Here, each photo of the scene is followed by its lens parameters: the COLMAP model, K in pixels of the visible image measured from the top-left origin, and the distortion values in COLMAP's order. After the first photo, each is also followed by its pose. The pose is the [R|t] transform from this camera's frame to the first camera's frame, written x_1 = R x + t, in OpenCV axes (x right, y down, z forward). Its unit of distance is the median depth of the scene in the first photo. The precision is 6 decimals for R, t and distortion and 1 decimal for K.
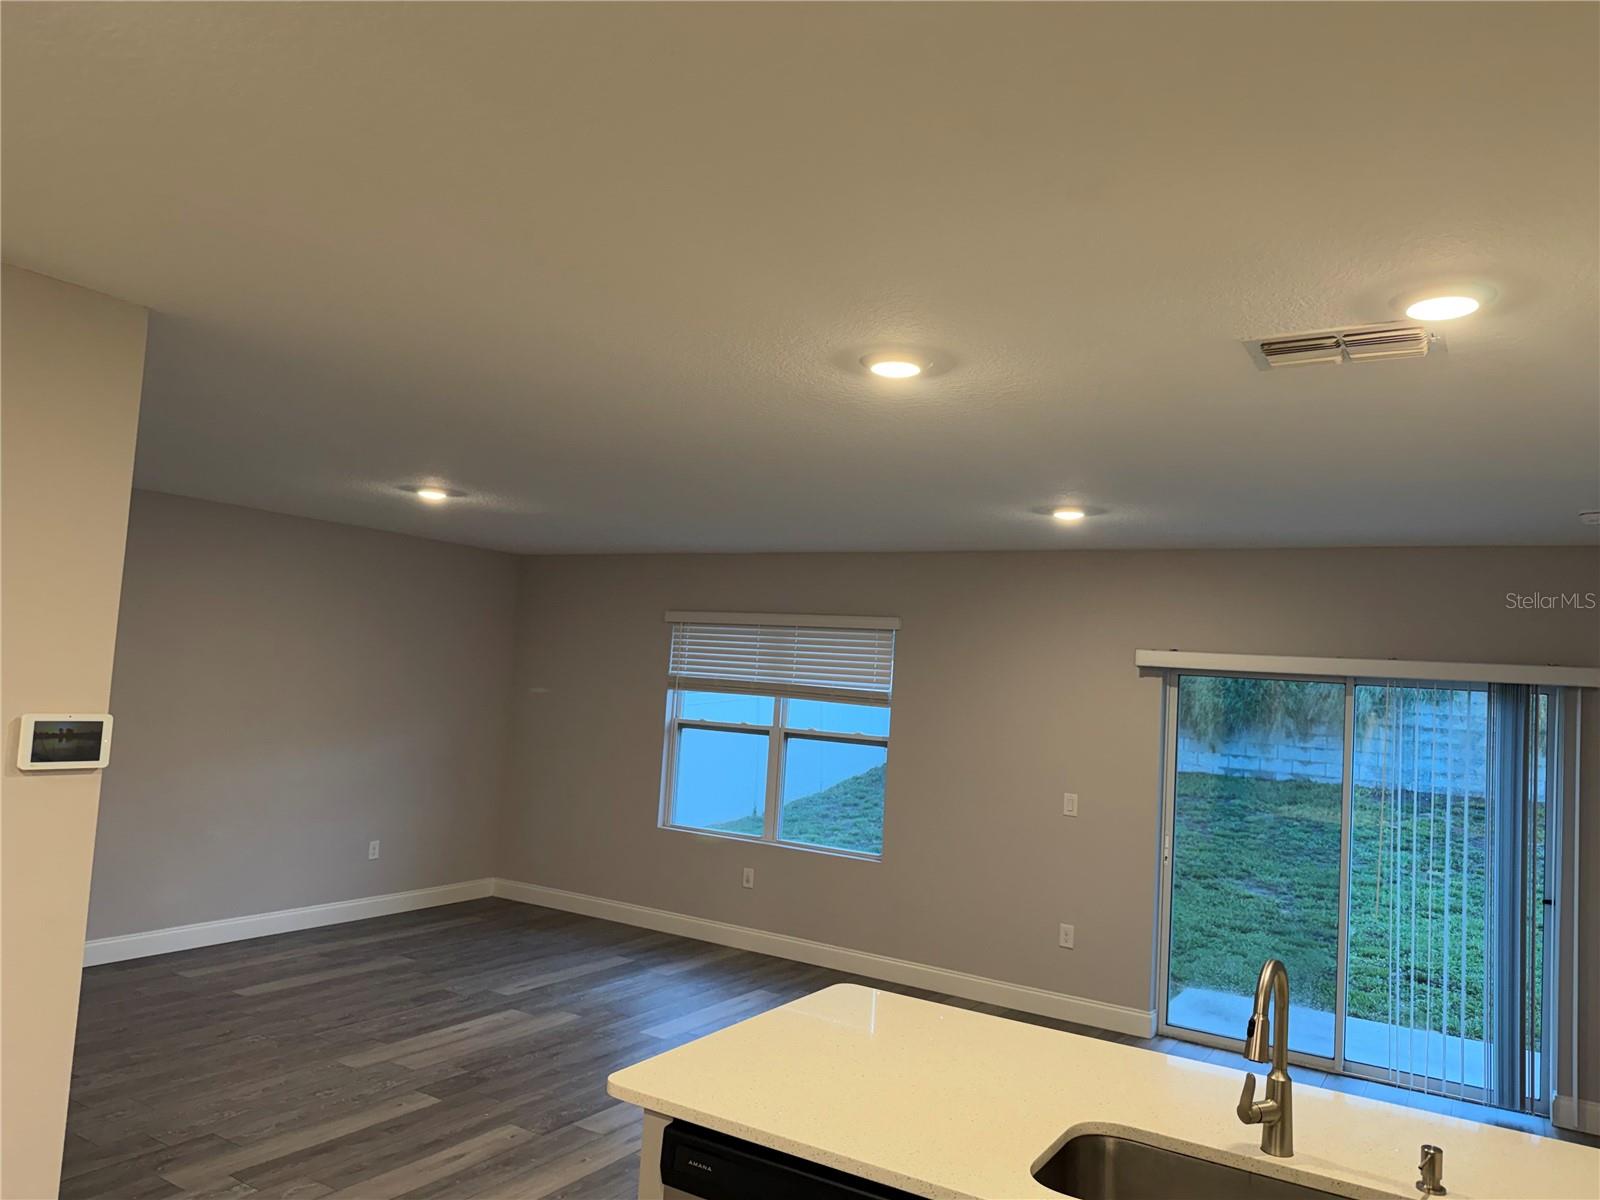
lens RADIAL K [[1128.1, 0, 799.6], [0, 1128.1, 598.6], [0, 0, 1]] dist [-0.001474, -0.000751]
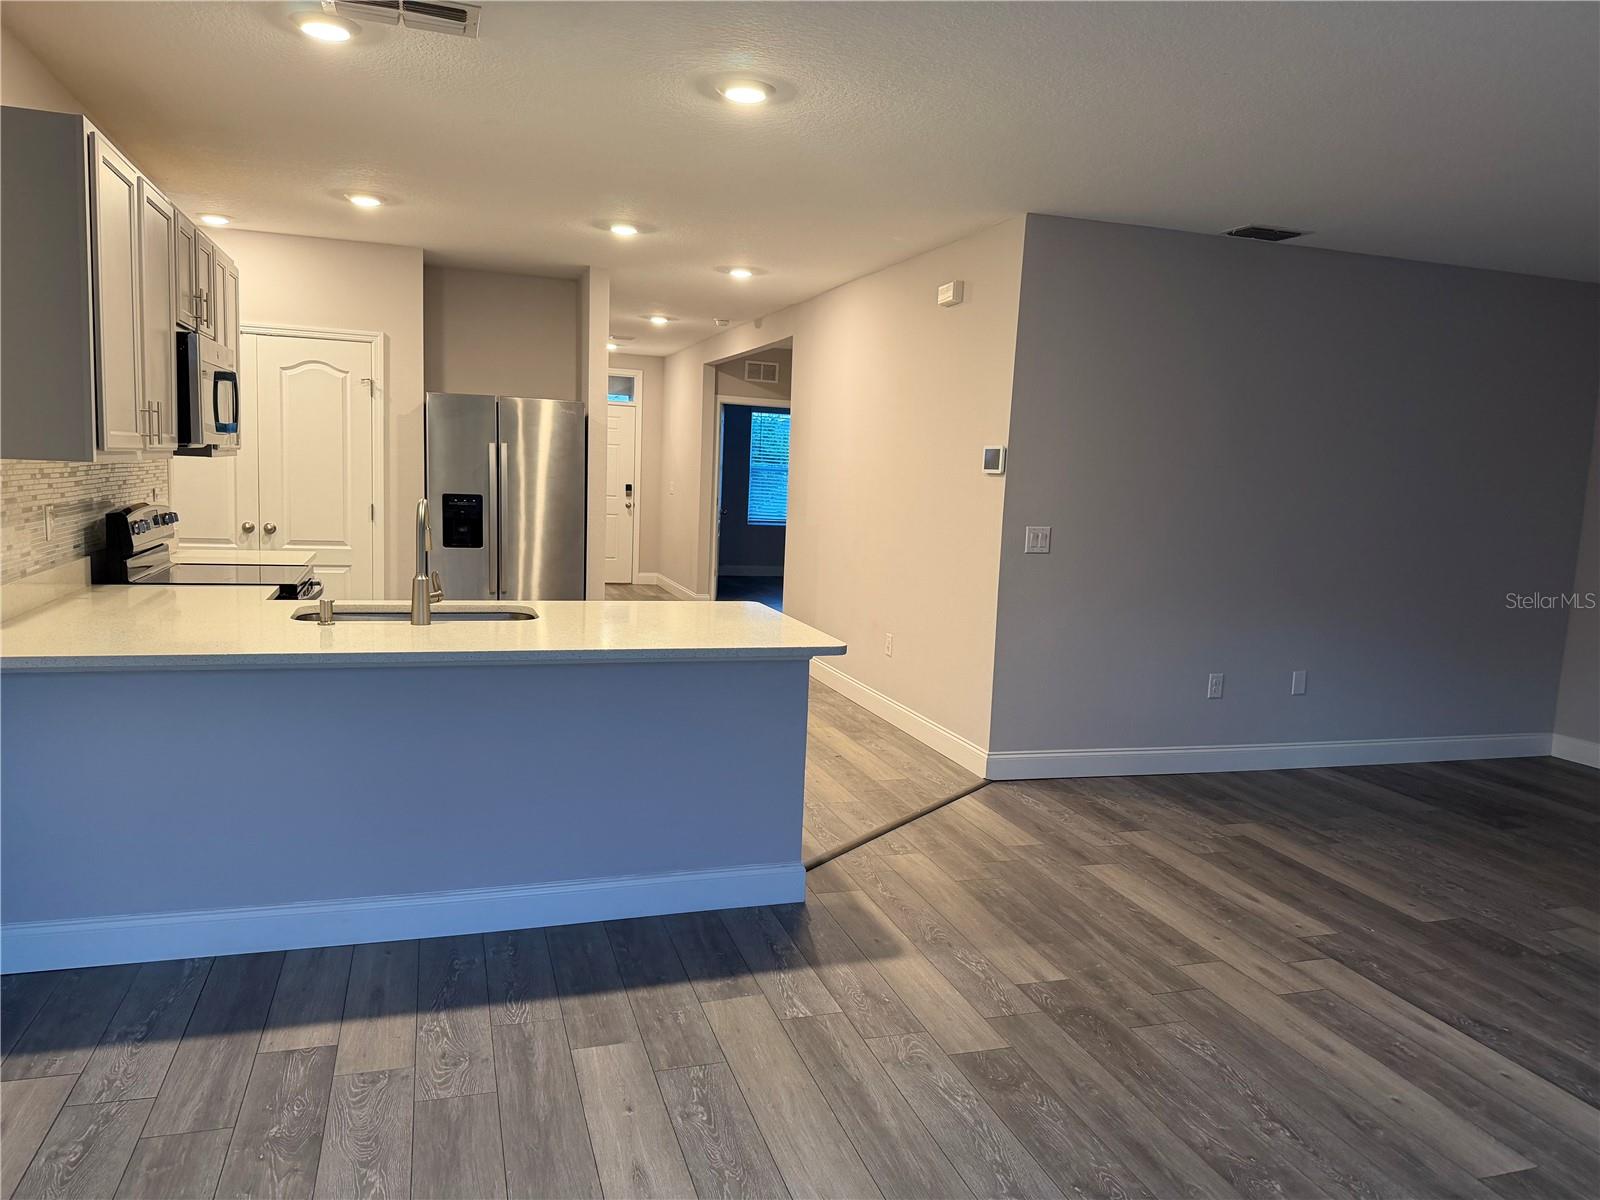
lens RADIAL K [[1128.1, 0, 800.3], [0, 1128.1, 600.8], [0, 0, 1]] dist [-0.001474, -0.000751]
pose [[-0.636458, 0.004207, -0.771300, 0.668115], [-0.026206, 0.999290, 0.027076, 0.205165], [0.770866, 0.037445, -0.635896, 1.235803]]
